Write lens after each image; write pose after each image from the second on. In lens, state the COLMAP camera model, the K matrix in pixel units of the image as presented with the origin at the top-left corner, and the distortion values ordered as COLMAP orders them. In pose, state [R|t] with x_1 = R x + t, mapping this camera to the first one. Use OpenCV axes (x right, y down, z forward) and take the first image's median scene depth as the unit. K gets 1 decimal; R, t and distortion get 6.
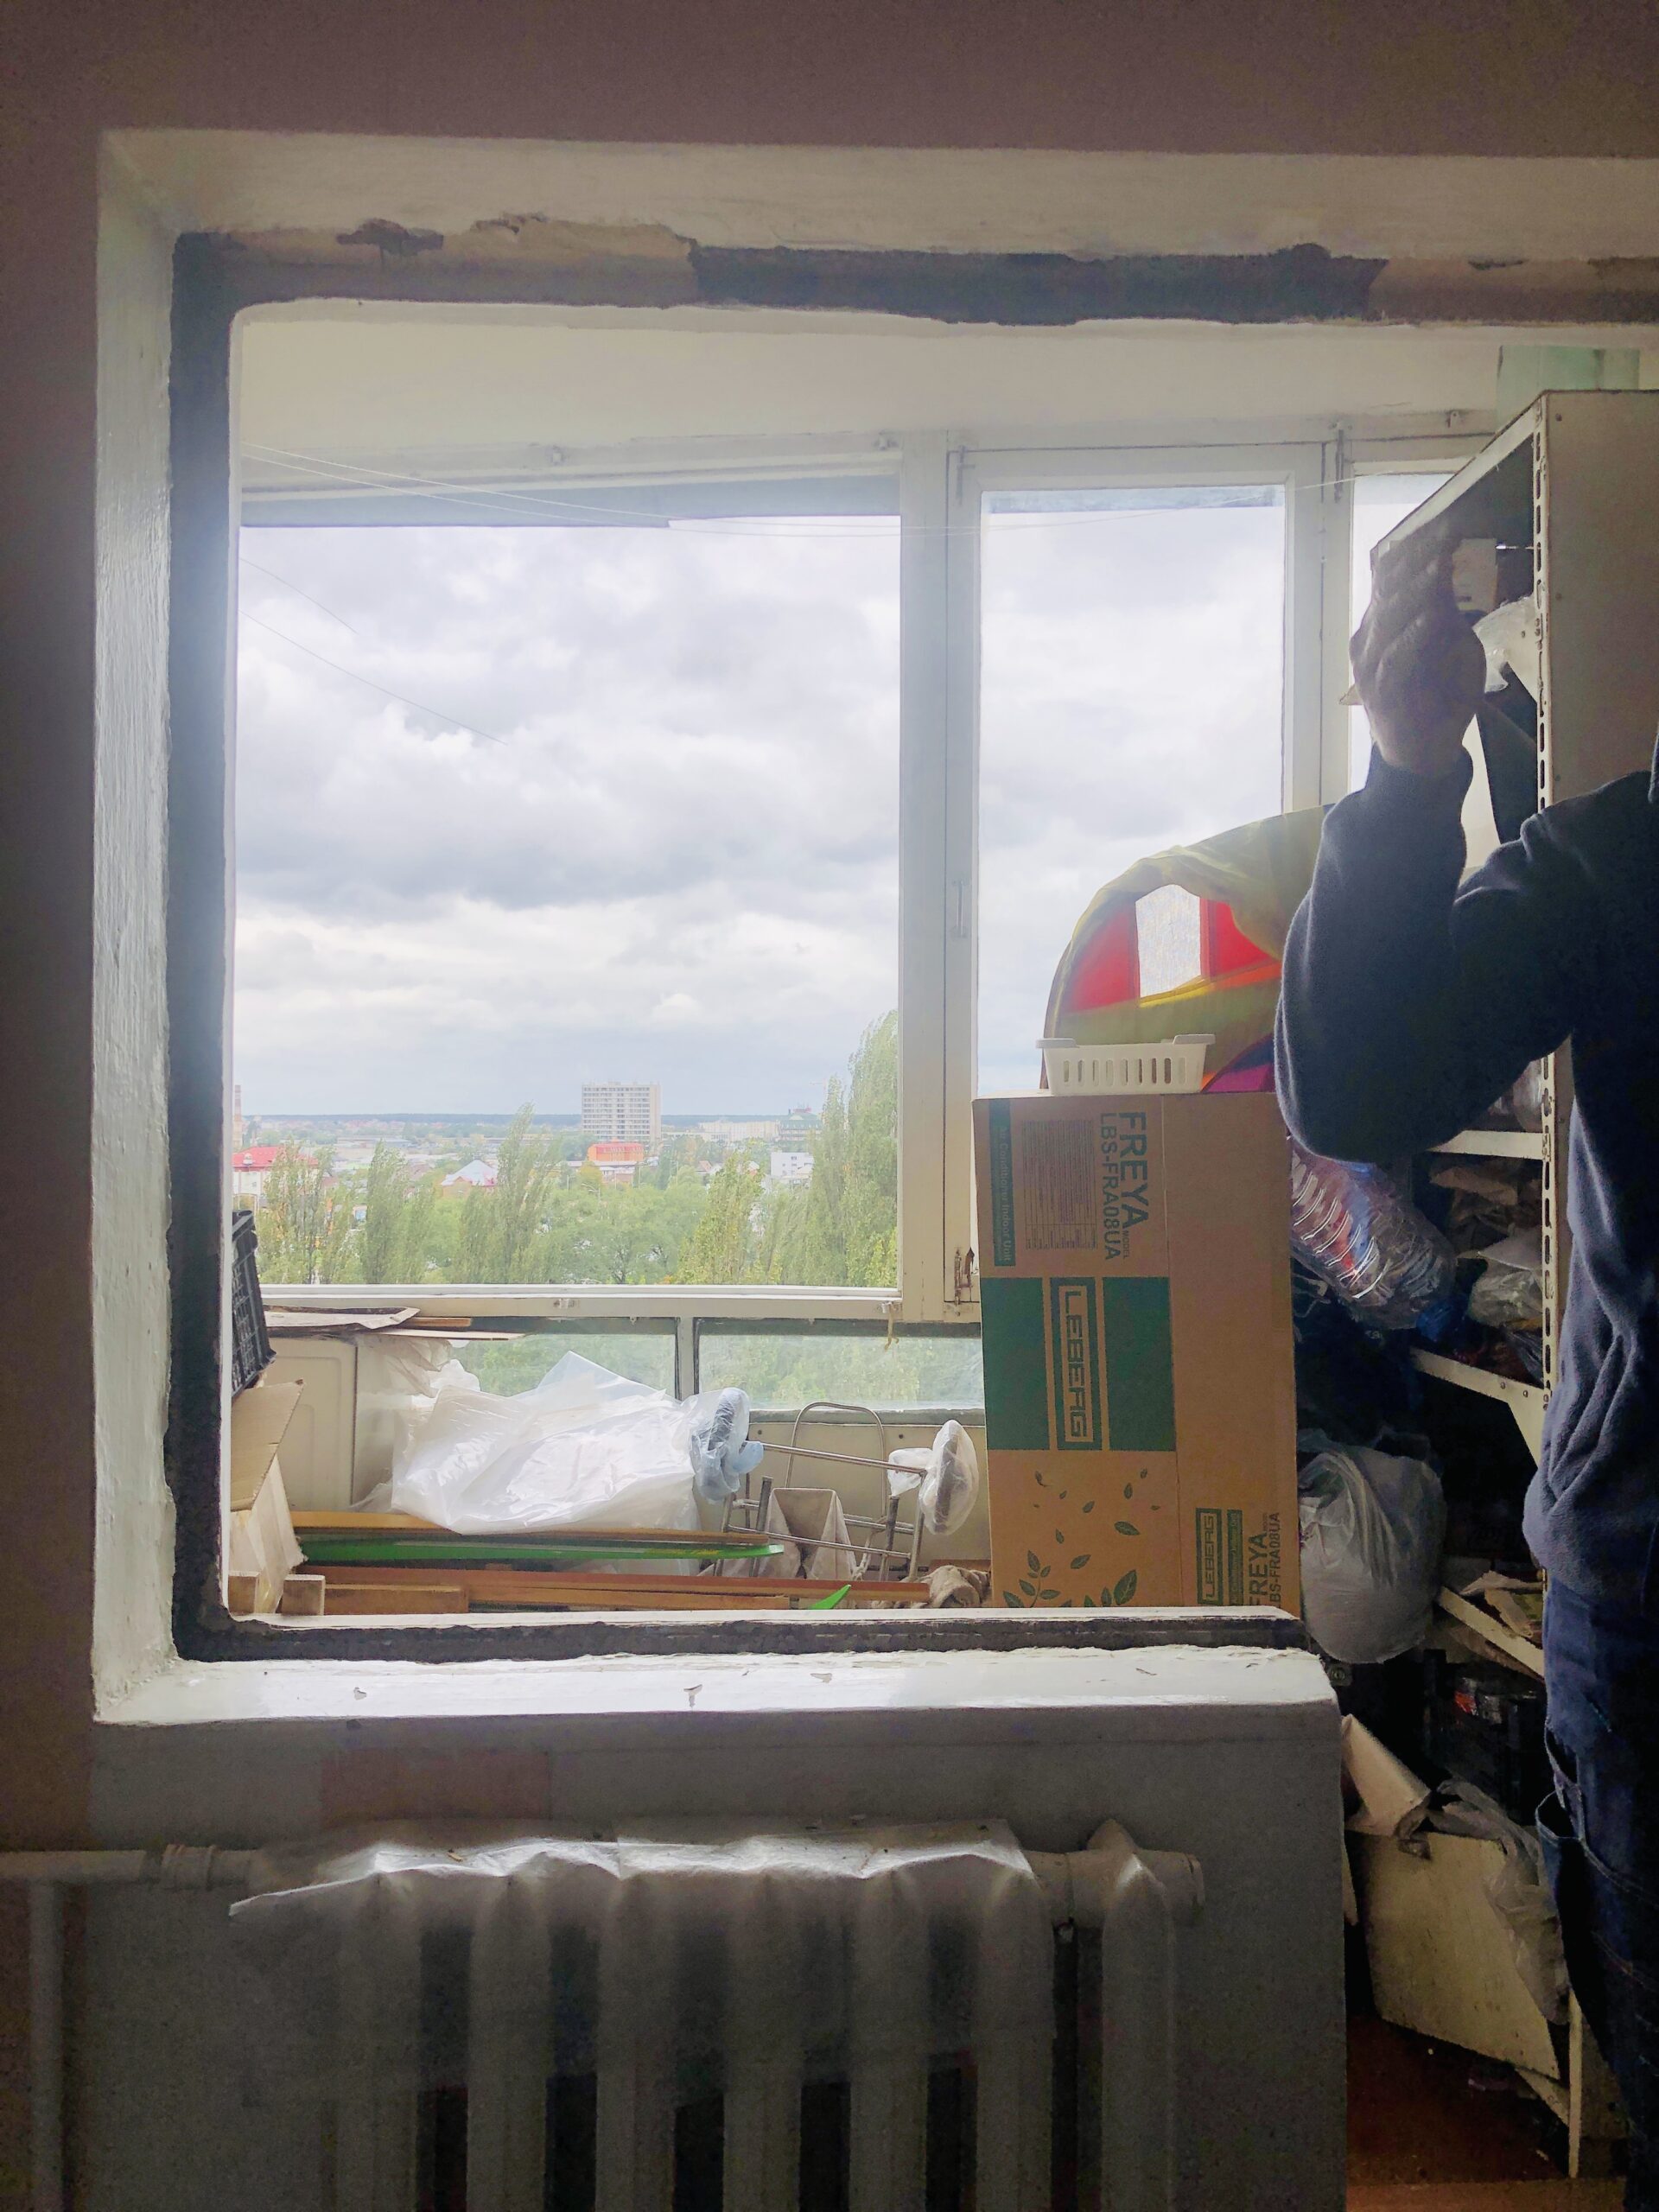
lens RADIAL K [[1829.8, 0, 836.8], [0, 1829.8, 1104.2], [0, 0, 1]] dist [0.023602, -0.025636]
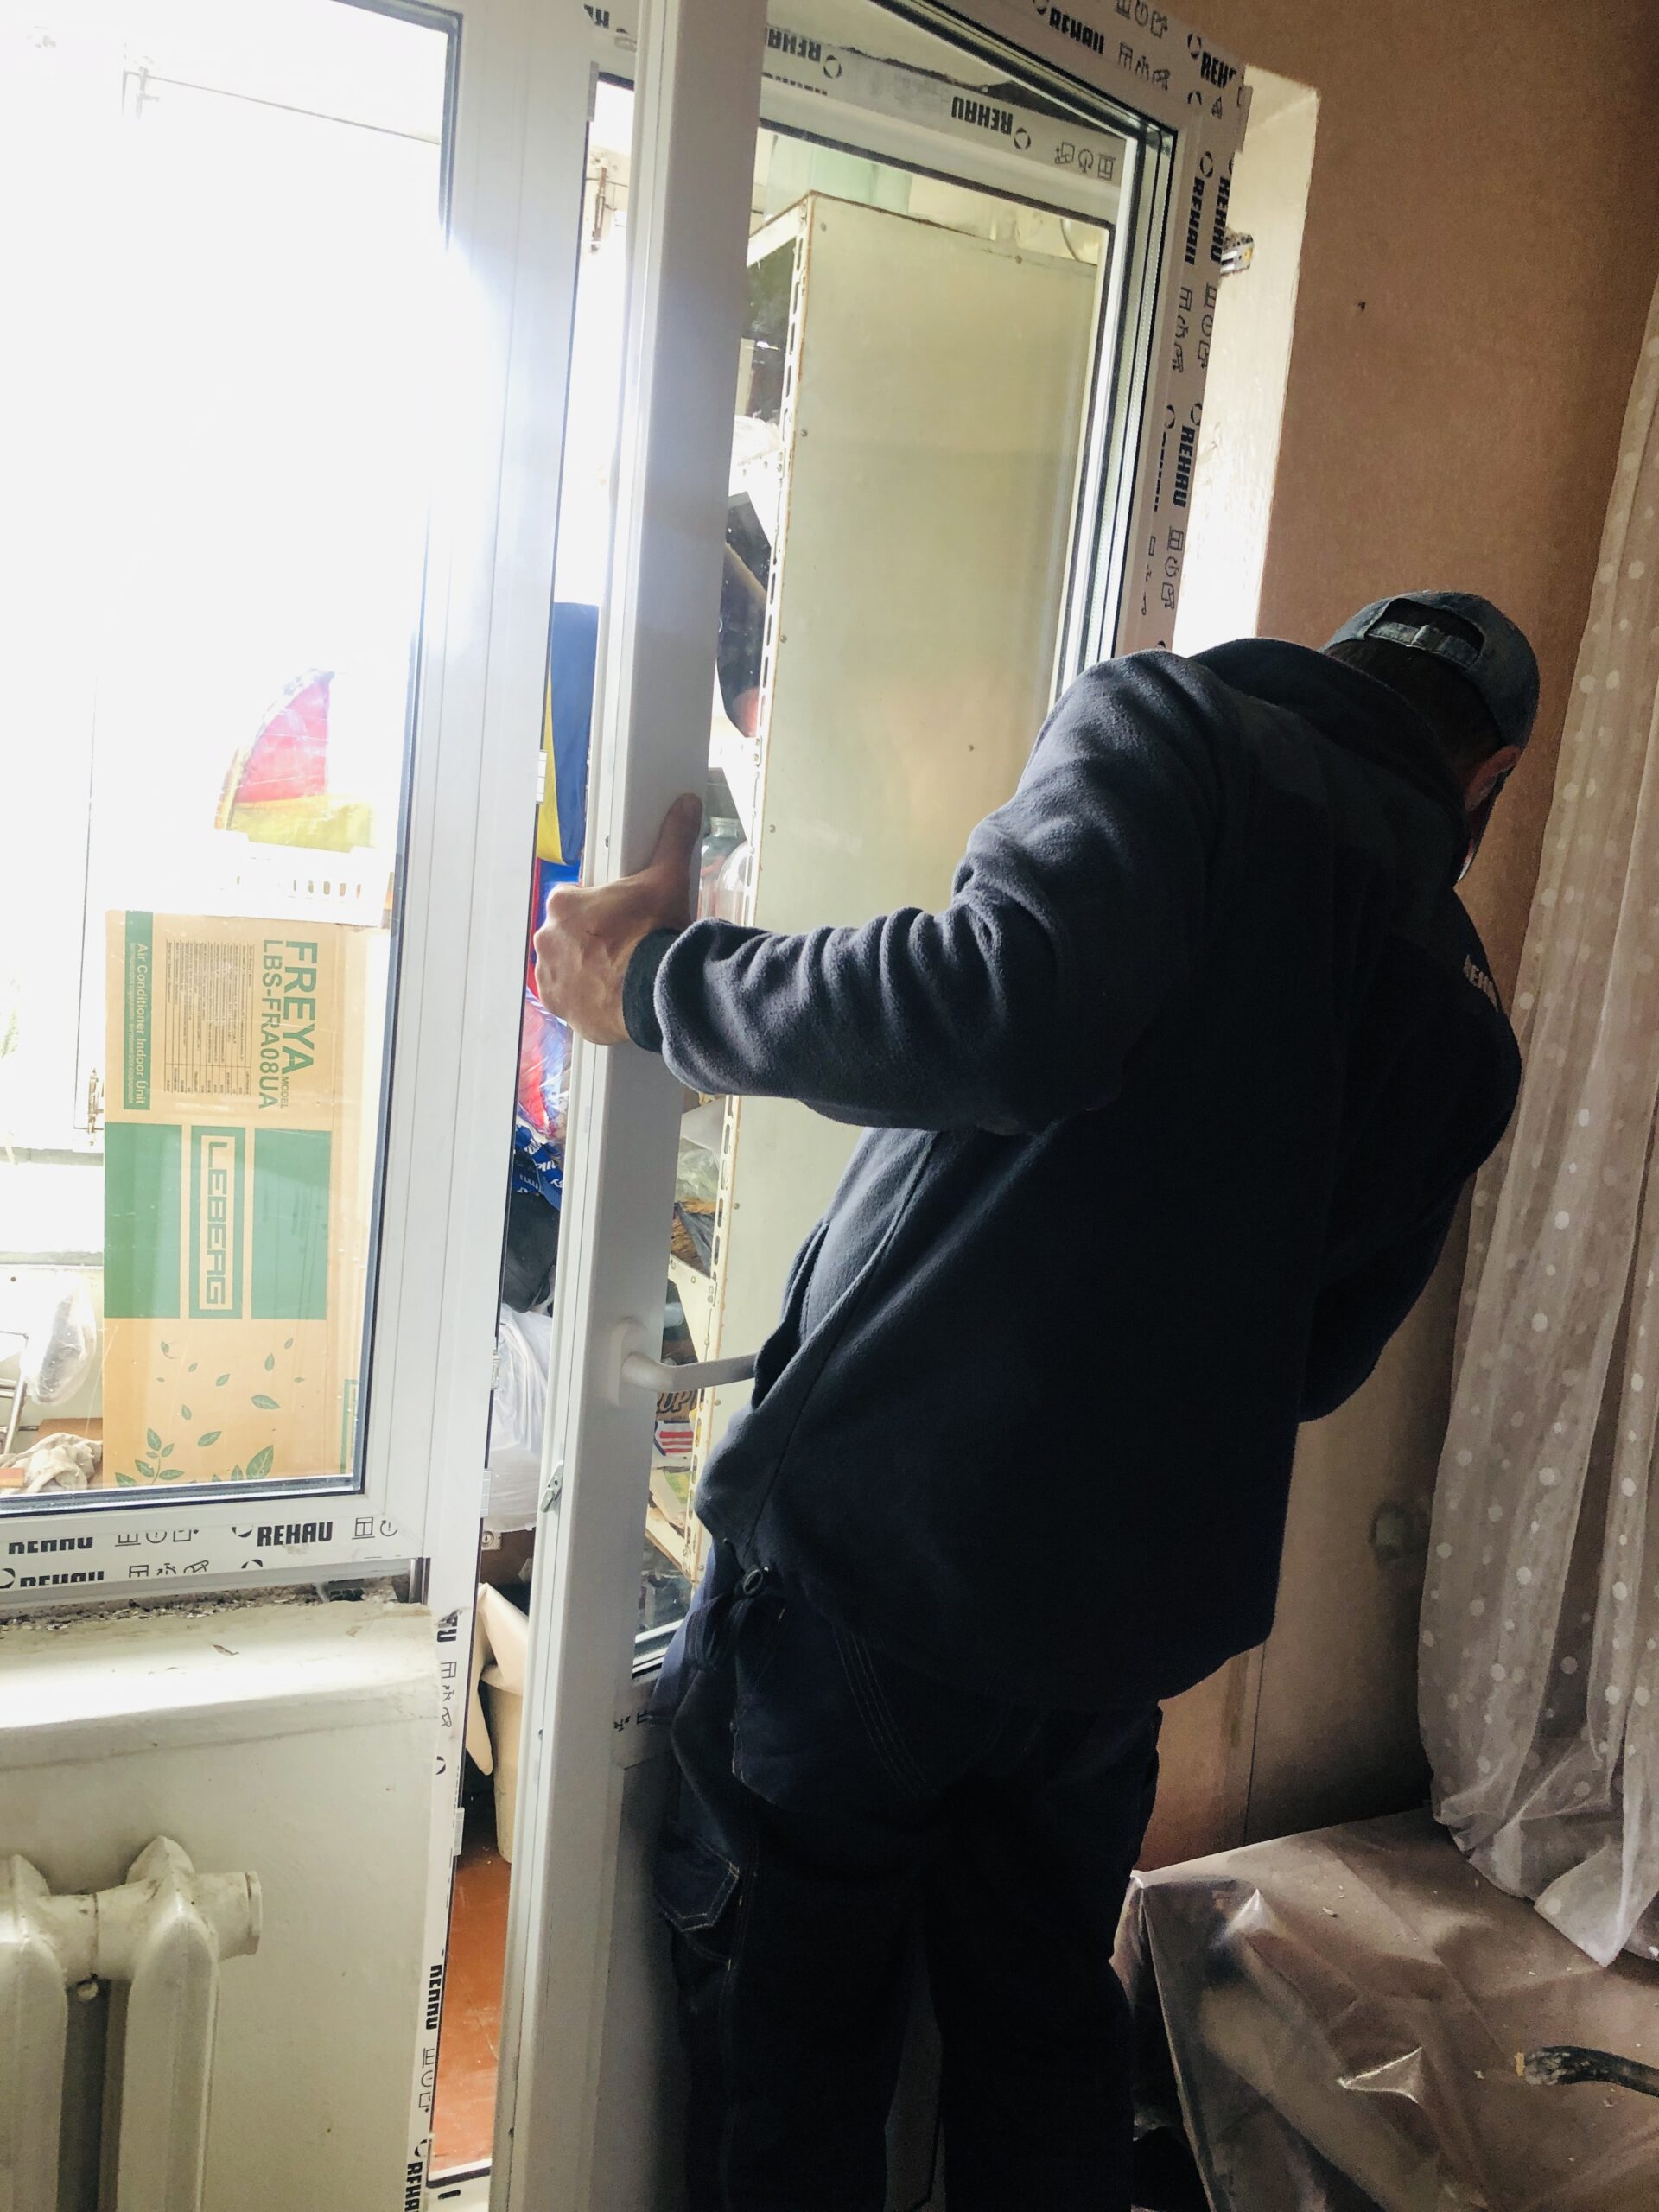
lens RADIAL K [[1829.8, 0, 847.9], [0, 1829.8, 1110.4], [0, 0, 1]] dist [0.023602, -0.025636]
pose [[0.916520, 0.039673, 0.398017, 0.054909], [-0.102425, 0.985170, 0.137659, -0.062005], [-0.386653, -0.166934, 0.906991, 0.095476]]
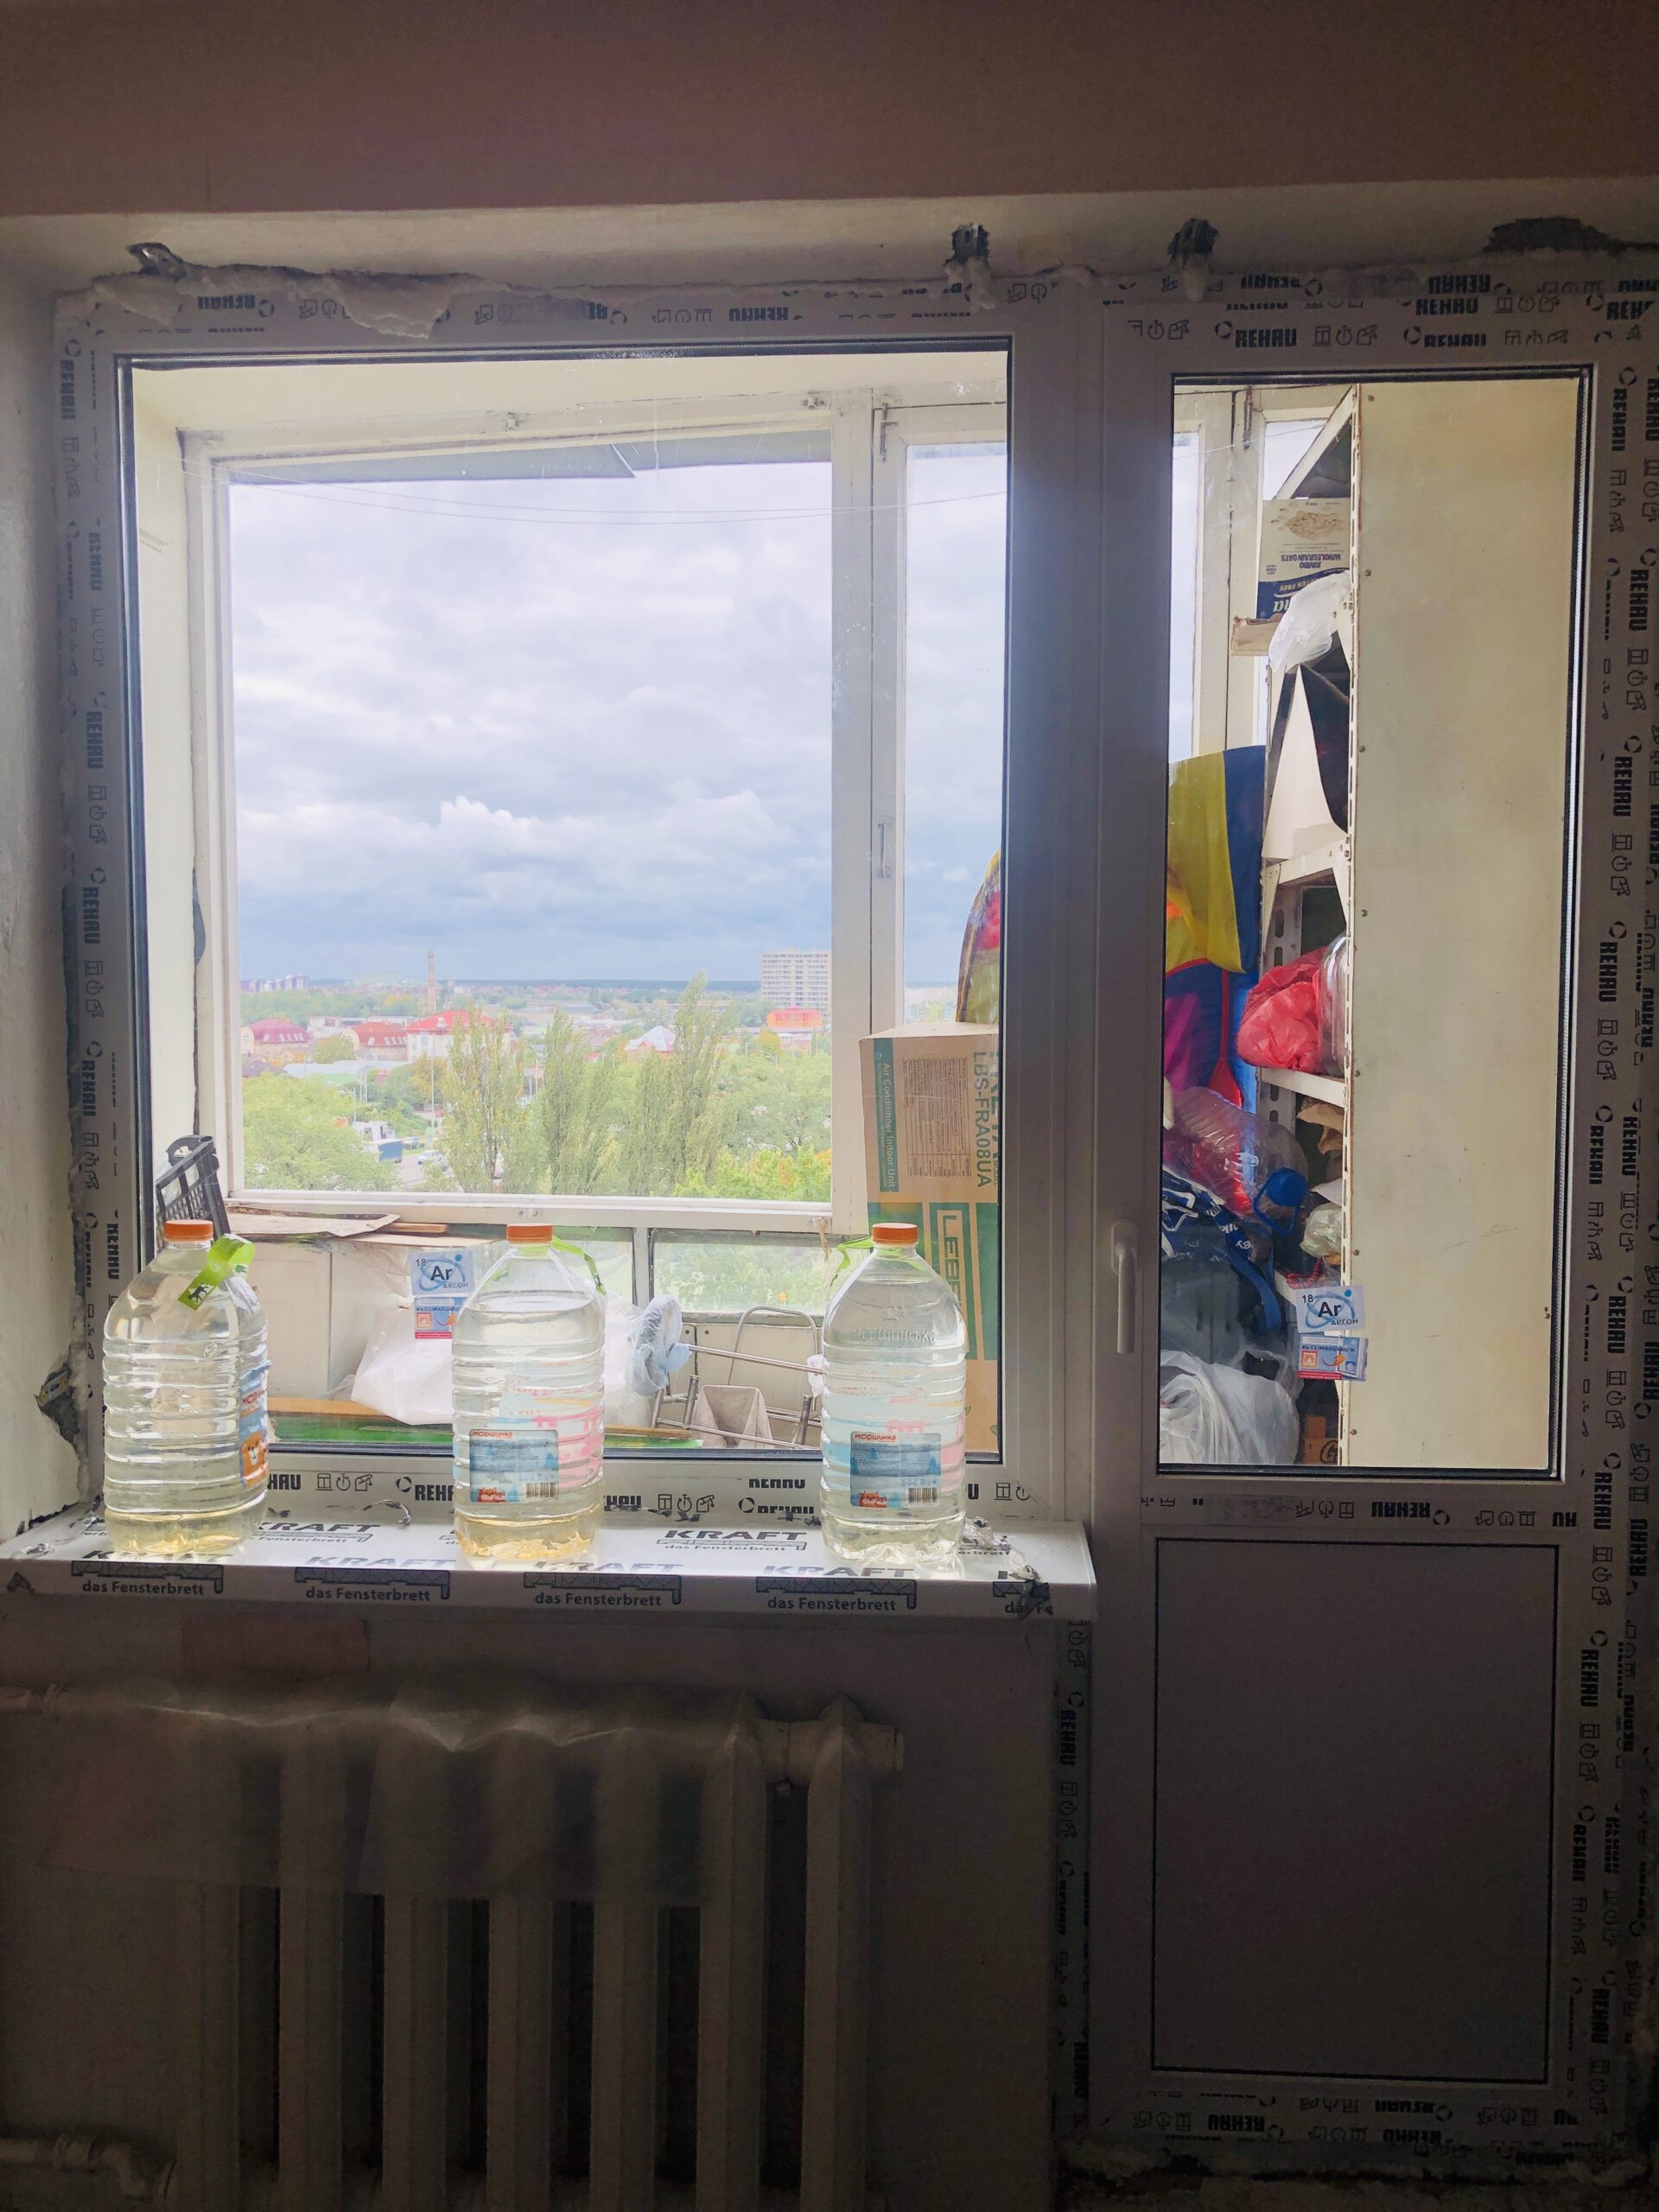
lens RADIAL K [[1829.8, 0, 842.1], [0, 1829.8, 1106.3], [0, 0, 1]] dist [0.023602, -0.025636]
pose [[0.994723, 0.008411, -0.102255, 0.172999], [-0.000591, 0.997087, 0.076269, -0.044687], [0.102599, -0.075806, 0.991830, -0.075238]]
